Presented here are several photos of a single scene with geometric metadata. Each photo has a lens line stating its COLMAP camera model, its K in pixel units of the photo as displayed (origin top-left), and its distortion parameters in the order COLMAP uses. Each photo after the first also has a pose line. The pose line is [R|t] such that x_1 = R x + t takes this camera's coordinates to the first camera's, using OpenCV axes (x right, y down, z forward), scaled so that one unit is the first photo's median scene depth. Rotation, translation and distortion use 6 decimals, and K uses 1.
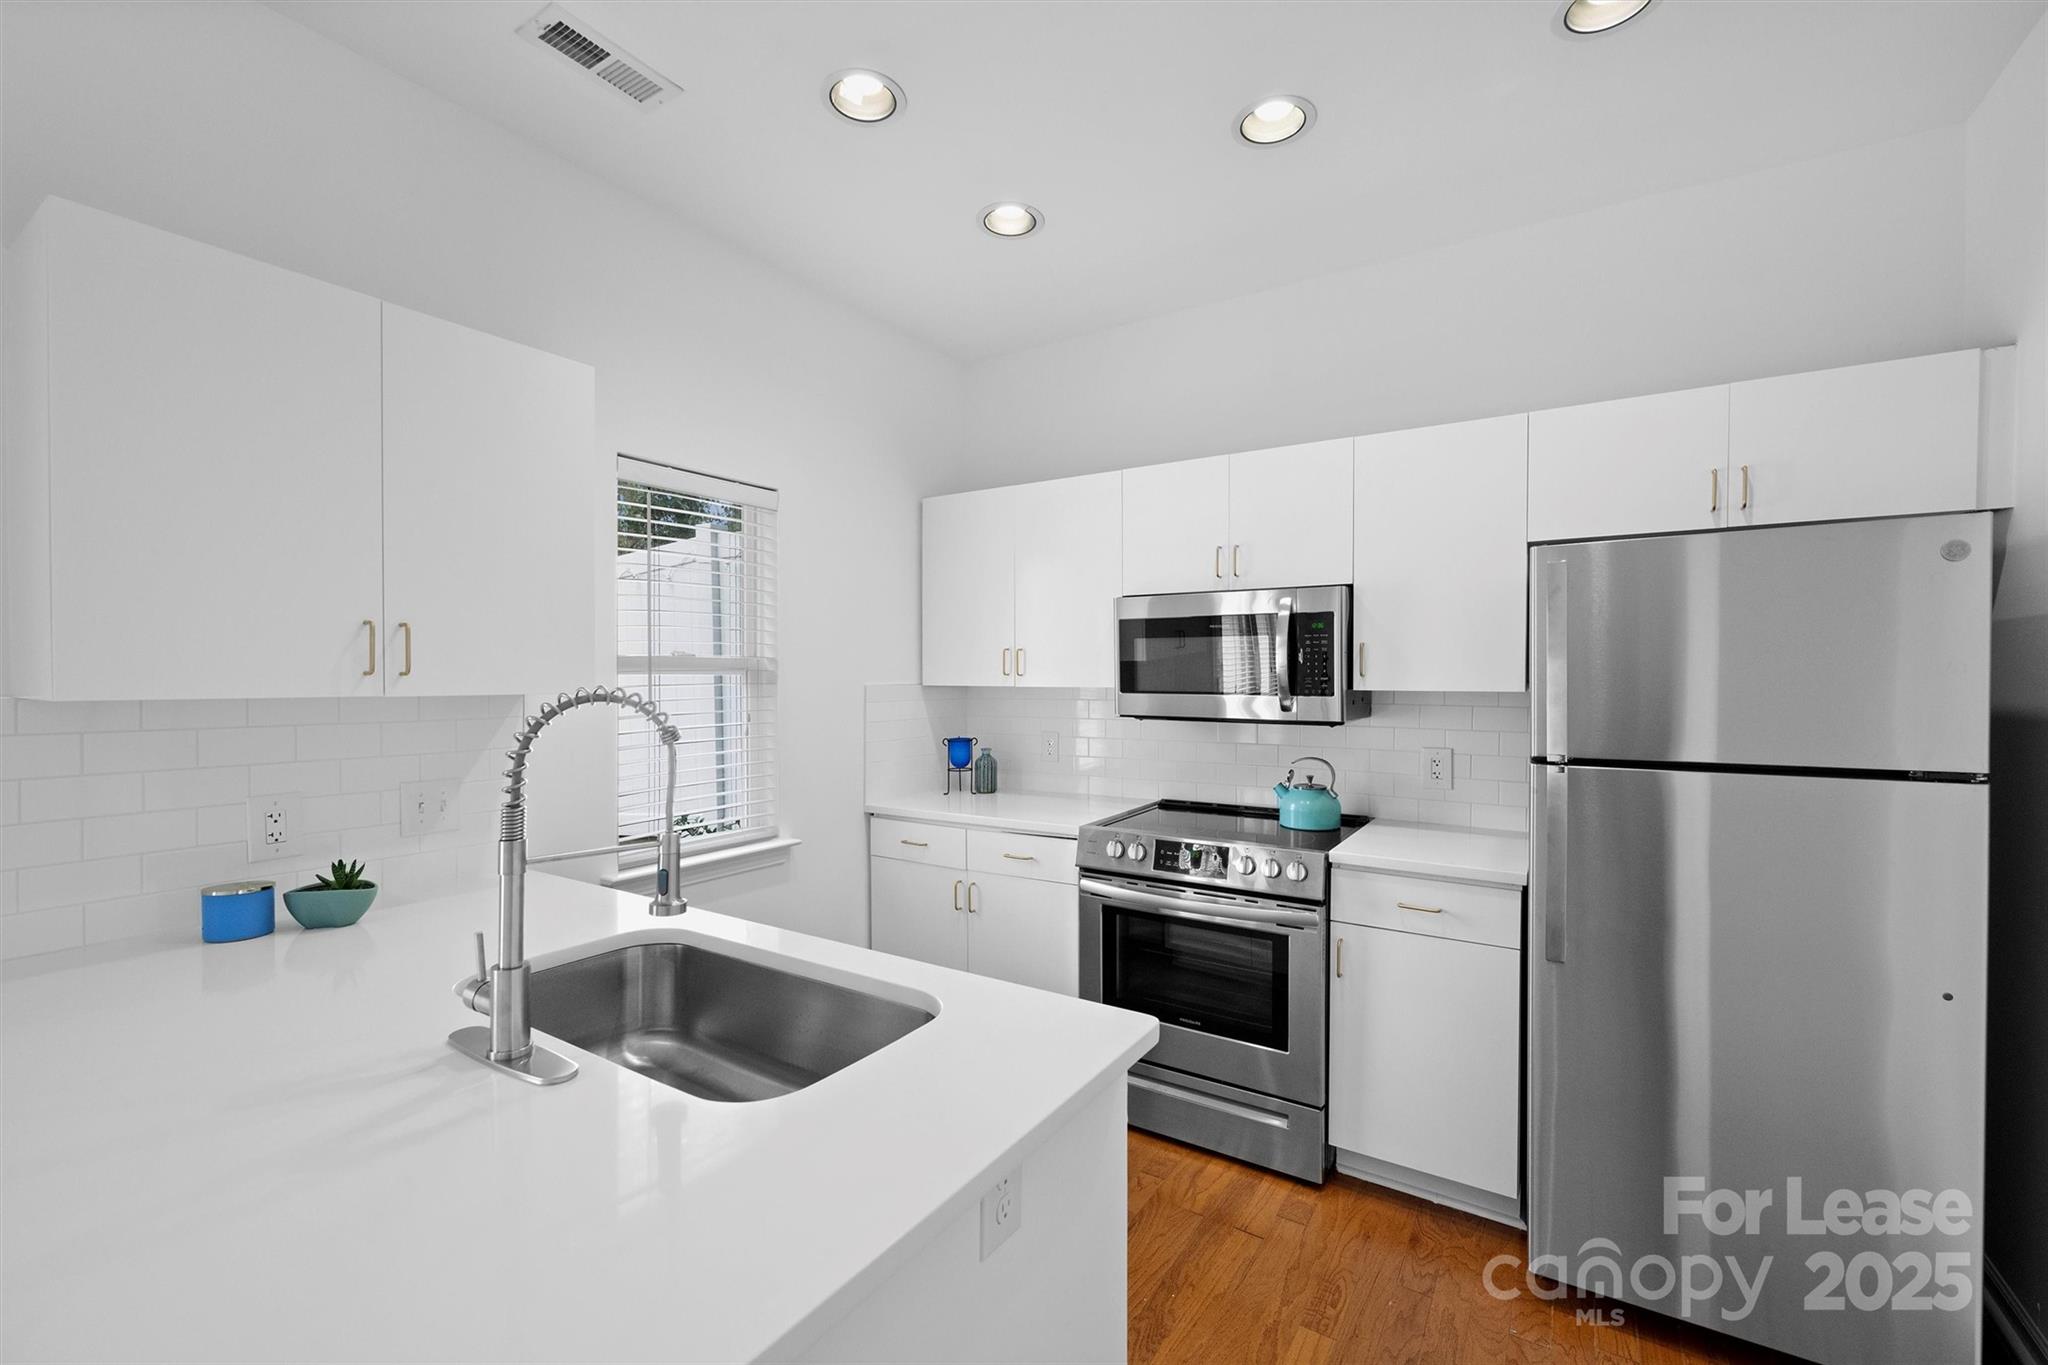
lens RADIAL K [[842.4, 0, 1012.1], [0, 842.4, 687.9], [0, 0, 1]] dist [-0.000285, -0.000277]
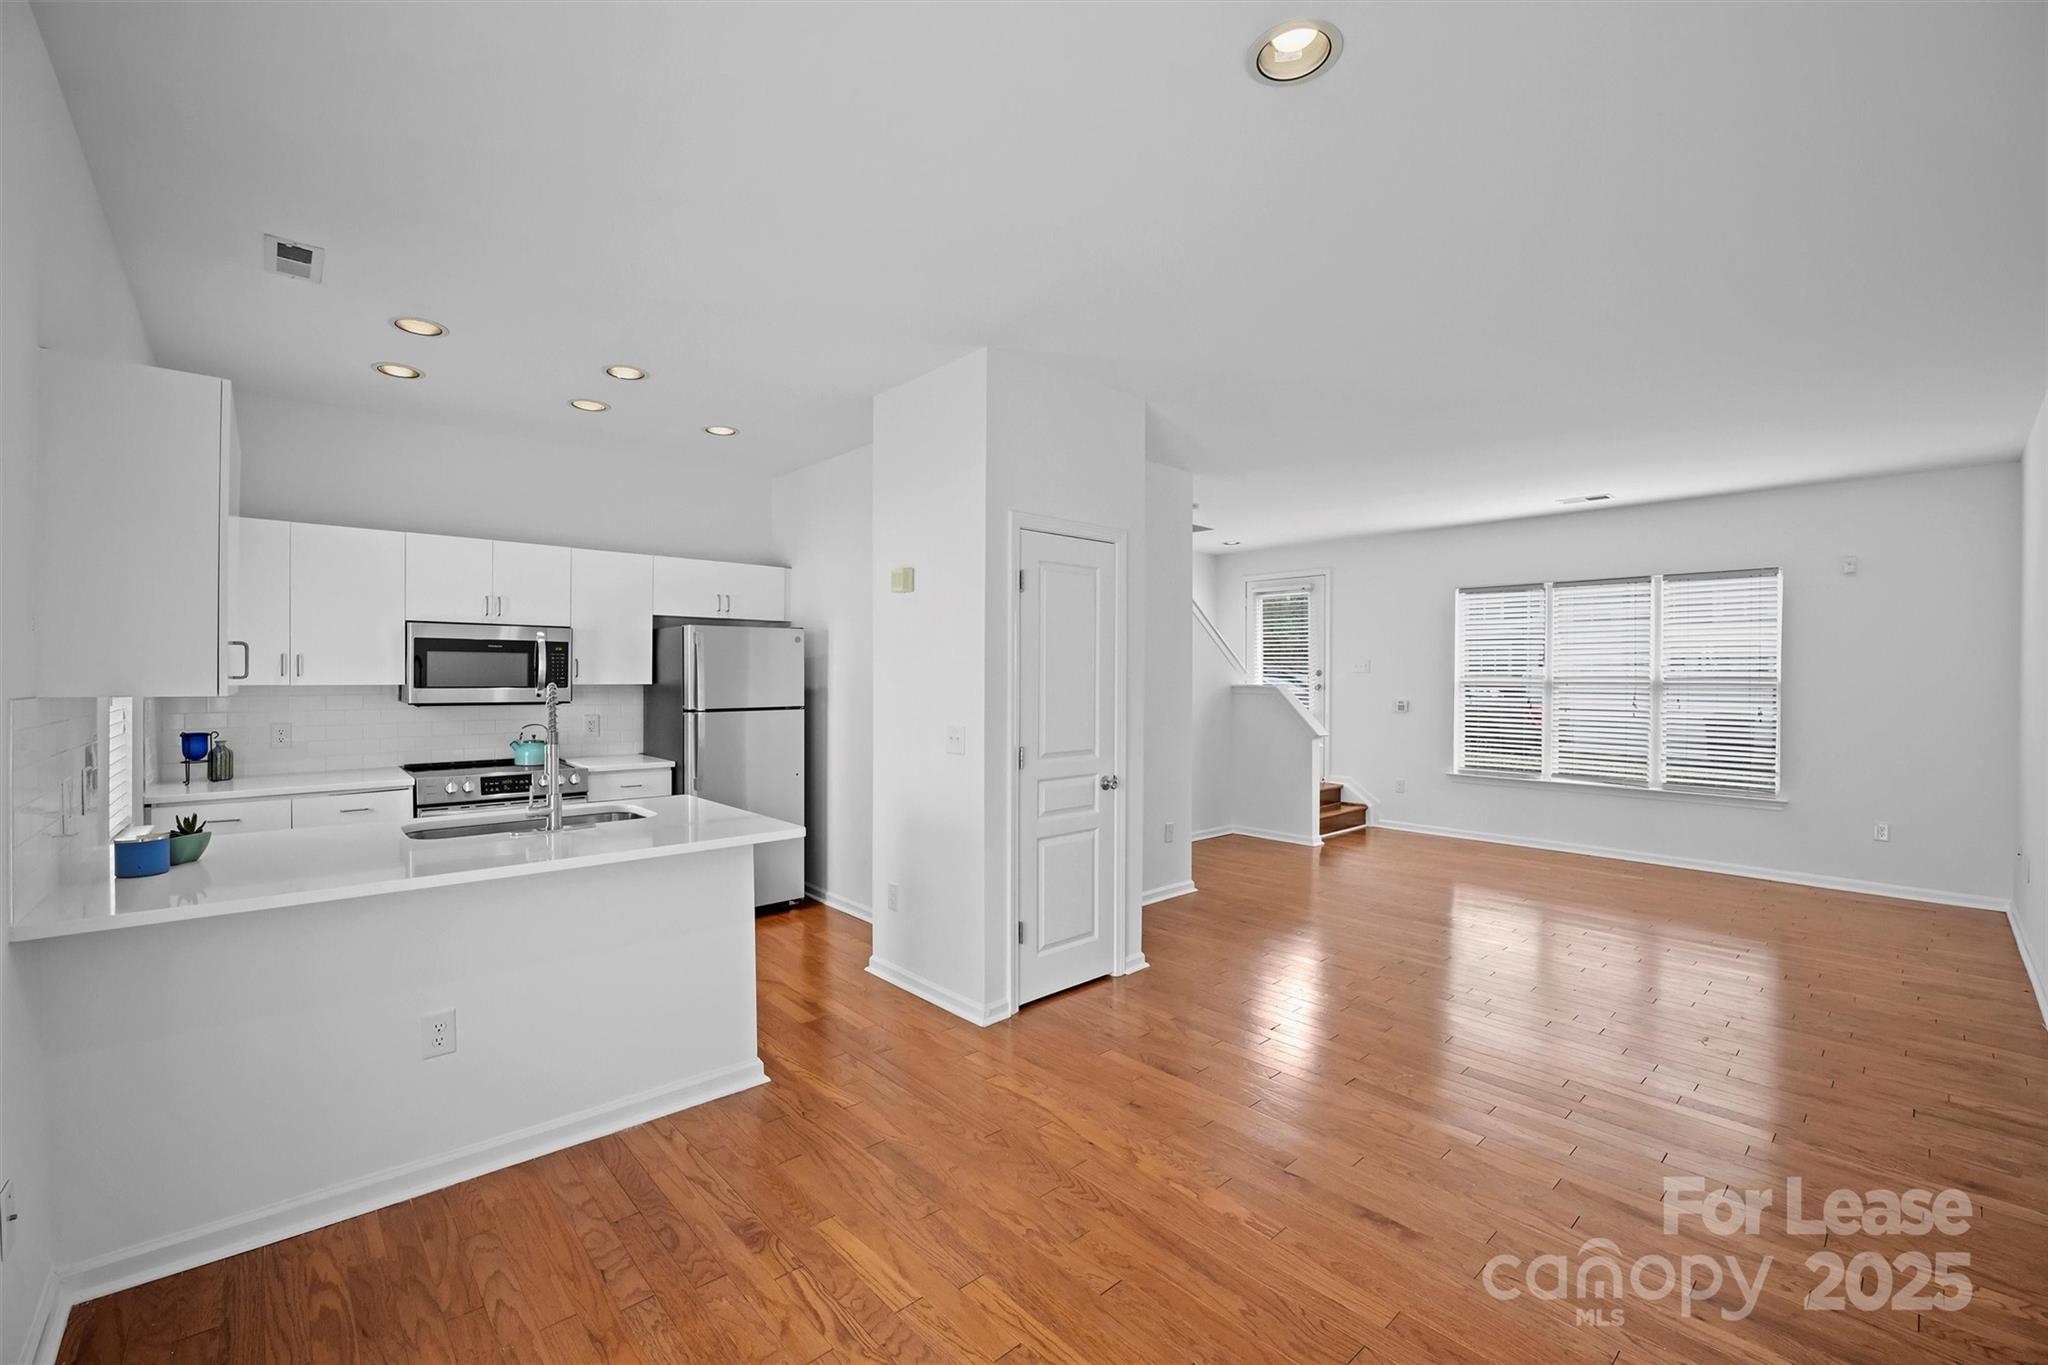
lens RADIAL K [[834.8, 0, 1021.7], [0, 834.8, 677.8], [0, 0, 1]] dist [-0.014396, 0.000959]
pose [[0.253999, -0.001307, 0.967204, -1.735880], [0.009455, 0.999955, -0.001132, -0.000492], [-0.967158, 0.009433, 0.254000, -0.656056]]
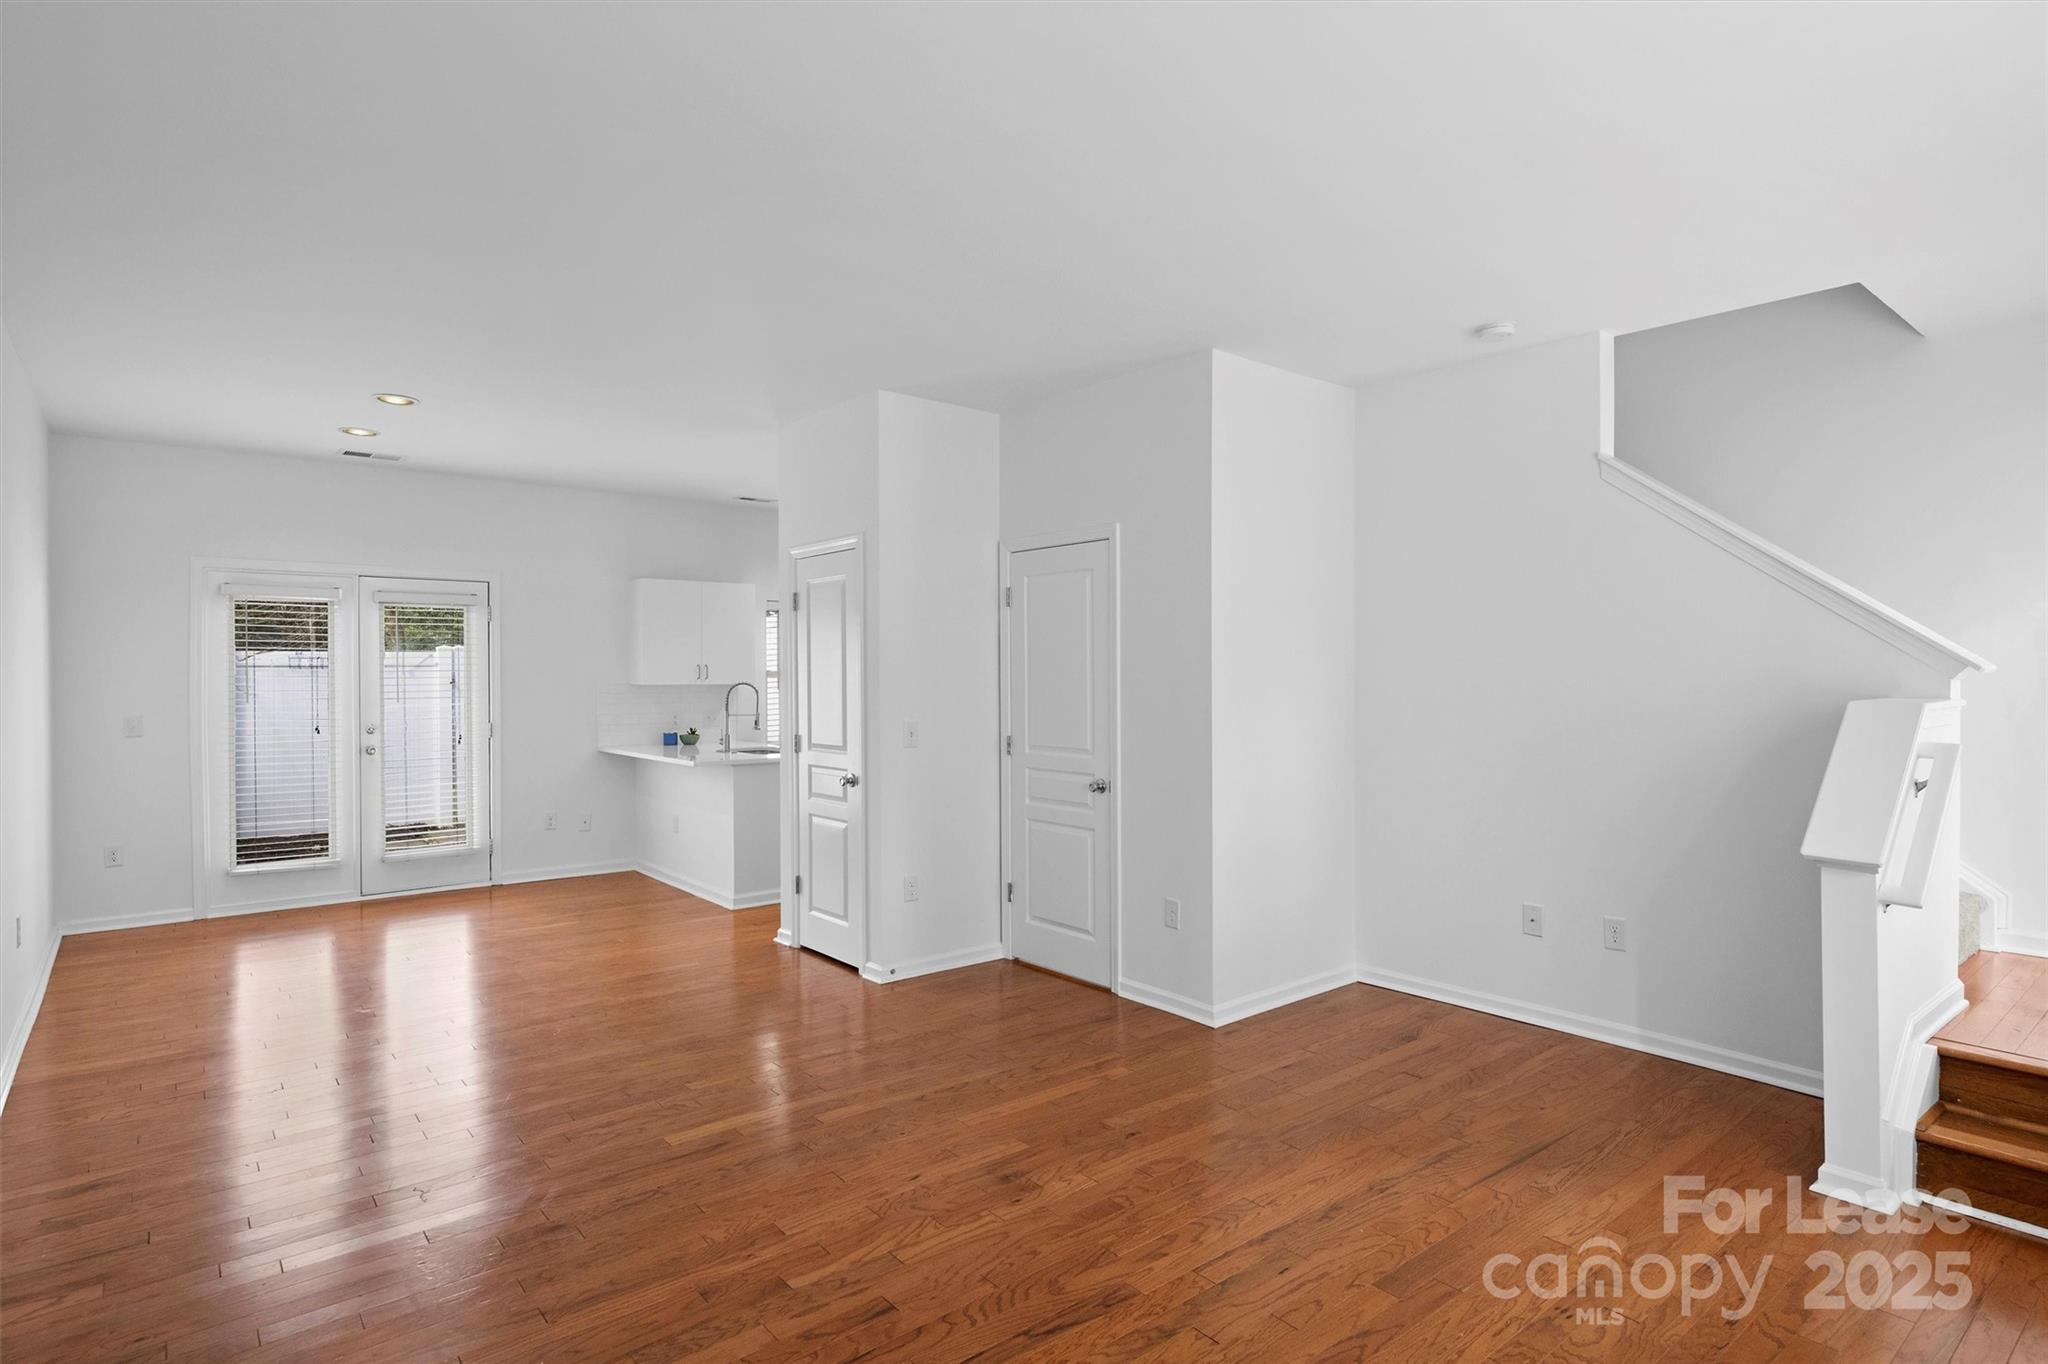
lens RADIAL K [[1056.8, 0, 1019.5], [0, 1056.8, 687.1], [0, 0, 1]] dist [-0.015360, 0.000948]
pose [[0.952385, 0.000566, -0.304897, 2.094843], [-0.001897, 0.999990, -0.004068, 0.038772], [0.304892, 0.004452, 0.952377, -3.133339]]
